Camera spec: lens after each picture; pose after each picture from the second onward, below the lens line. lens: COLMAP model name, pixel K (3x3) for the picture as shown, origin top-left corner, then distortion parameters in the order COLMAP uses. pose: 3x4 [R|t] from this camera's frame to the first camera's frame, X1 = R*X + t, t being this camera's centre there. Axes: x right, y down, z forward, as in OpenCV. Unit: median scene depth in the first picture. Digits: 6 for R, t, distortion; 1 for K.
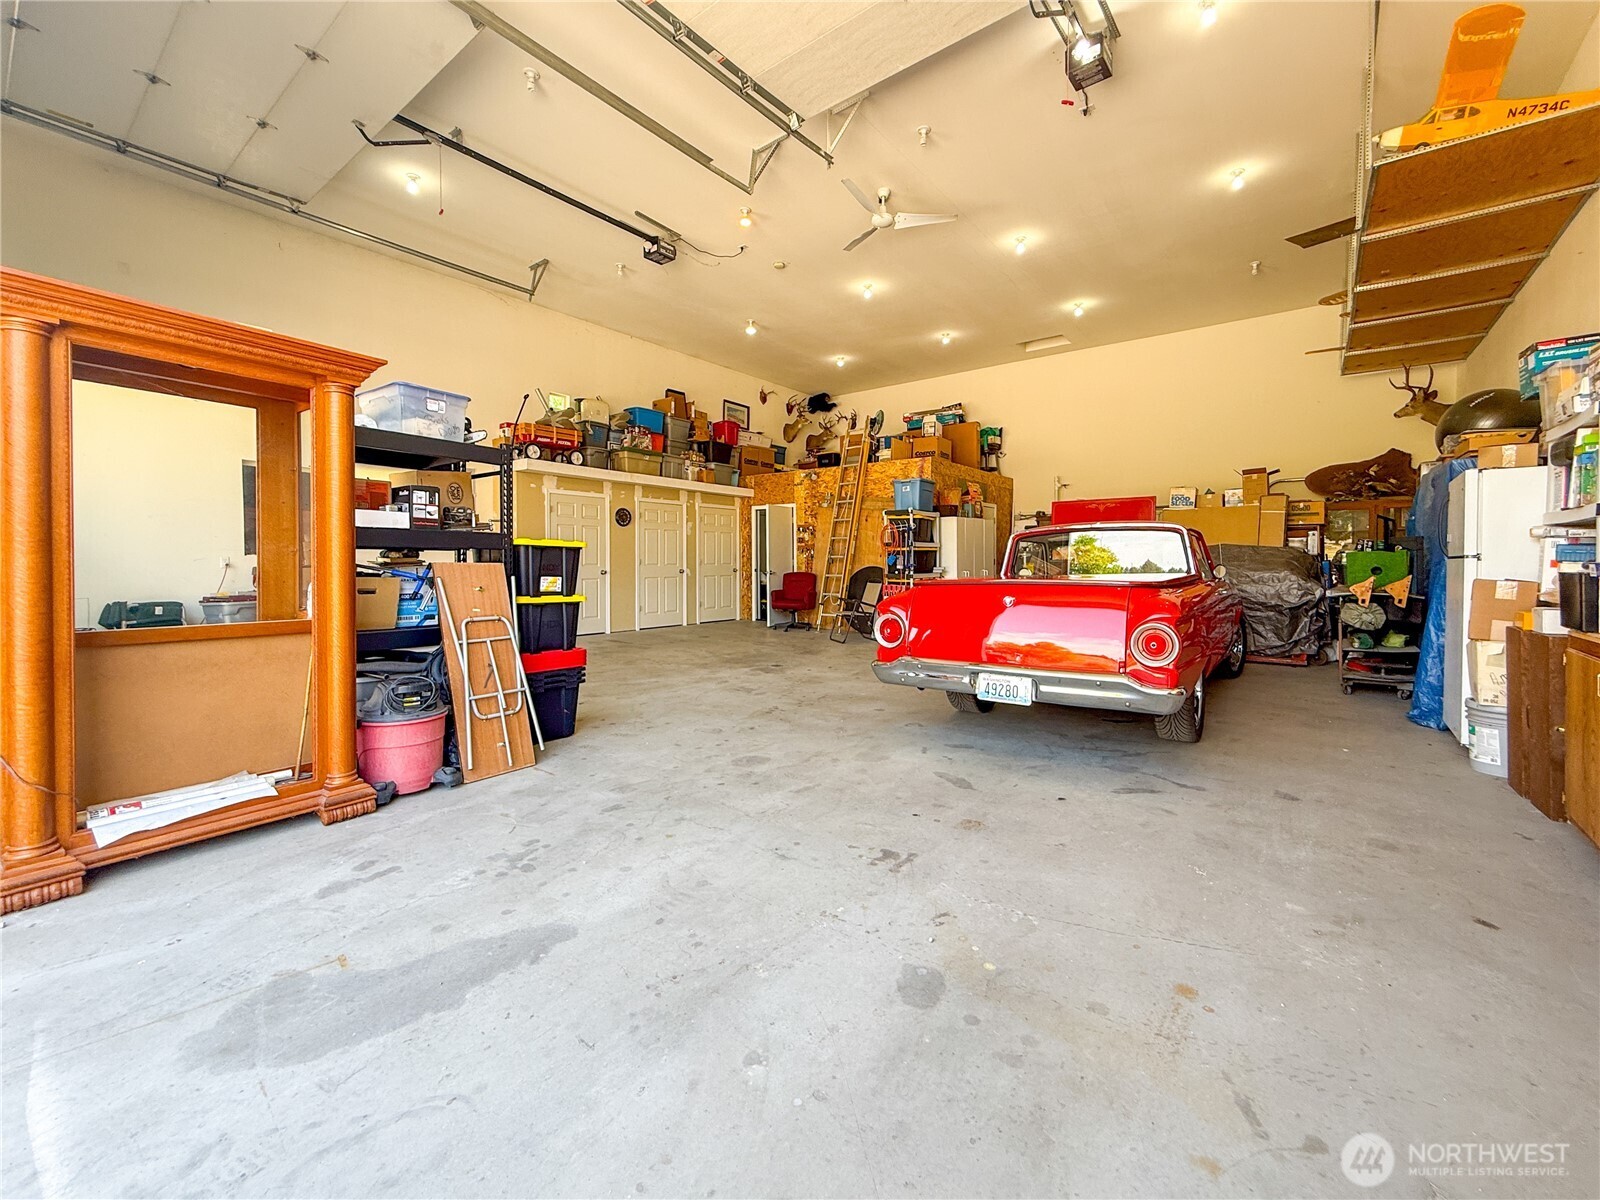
lens RADIAL K [[667.0, 0, 794.2], [0, 667.0, 572.2], [0, 0, 1]] dist [0.000420, 0.000017]
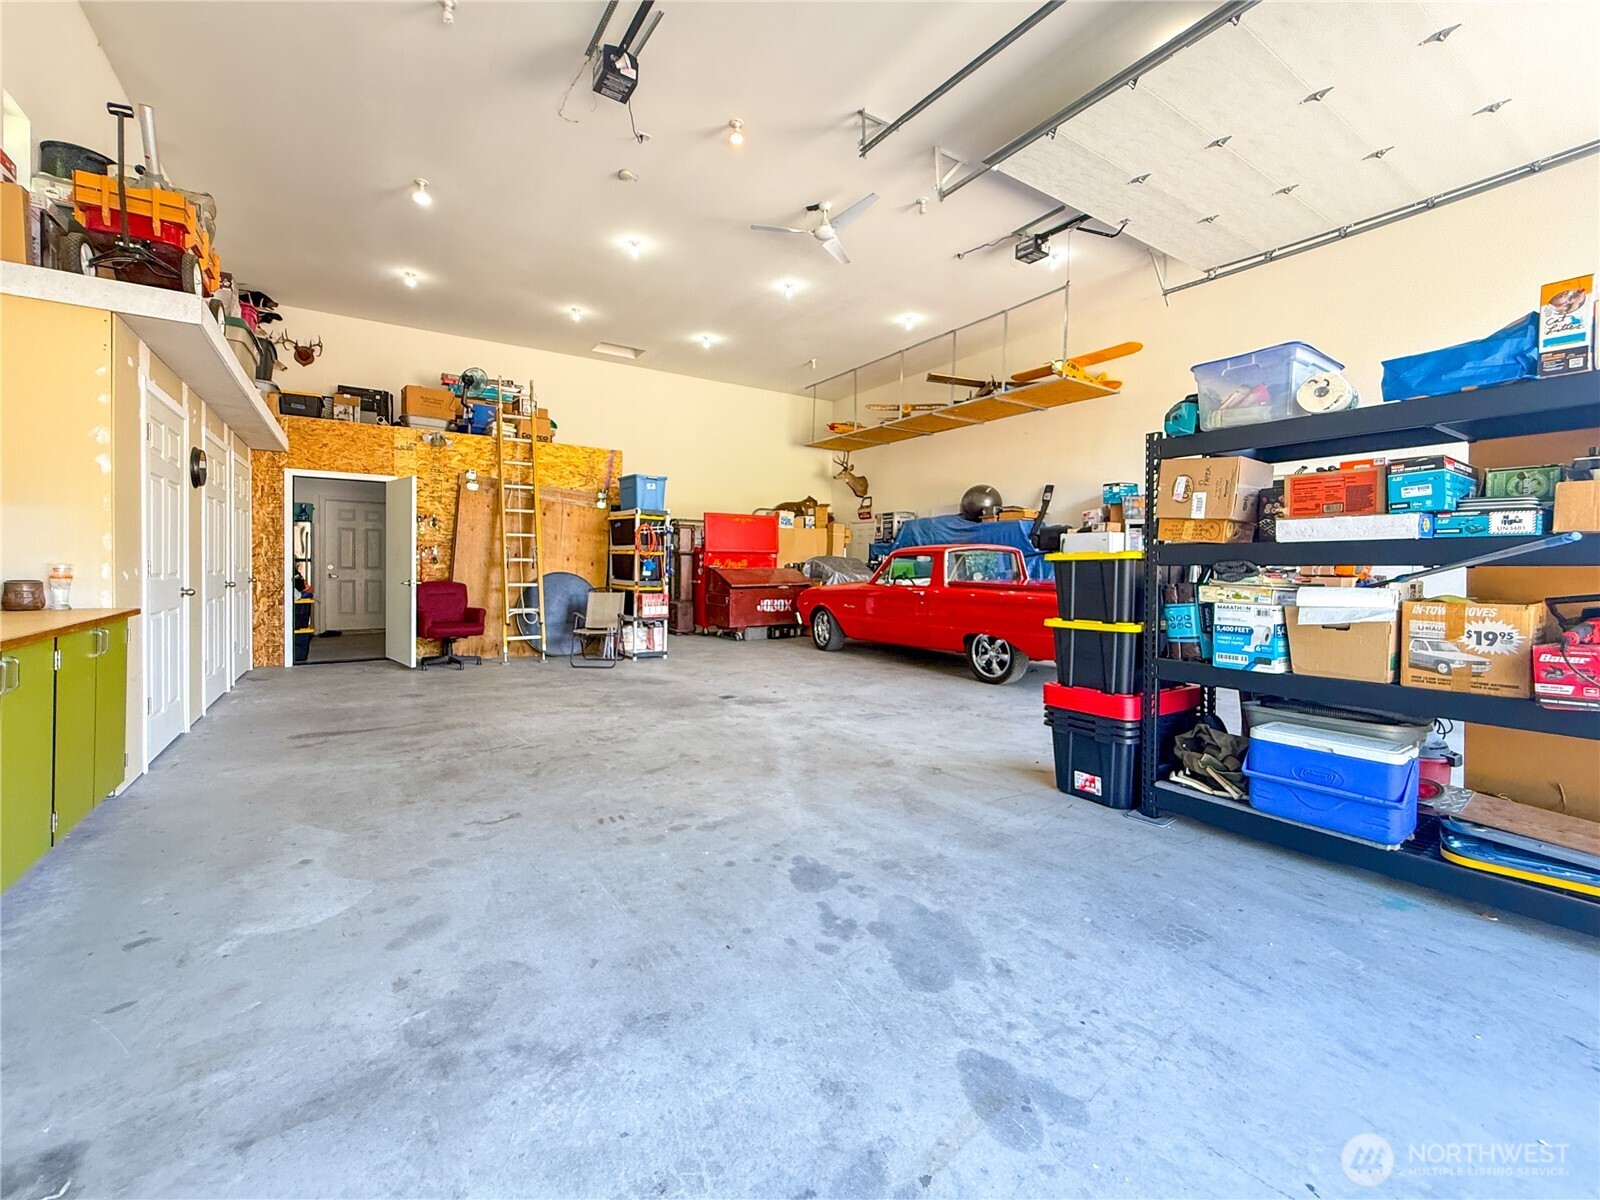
lens RADIAL K [[667.0, 0, 794.2], [0, 667.0, 572.2], [0, 0, 1]] dist [0.000420, 0.000017]
pose [[0.320987, -0.008330, 0.947047, -0.542624], [0.003745, 0.999965, 0.007526, -0.013950], [-0.947076, 0.001131, 0.321007, 0.460891]]
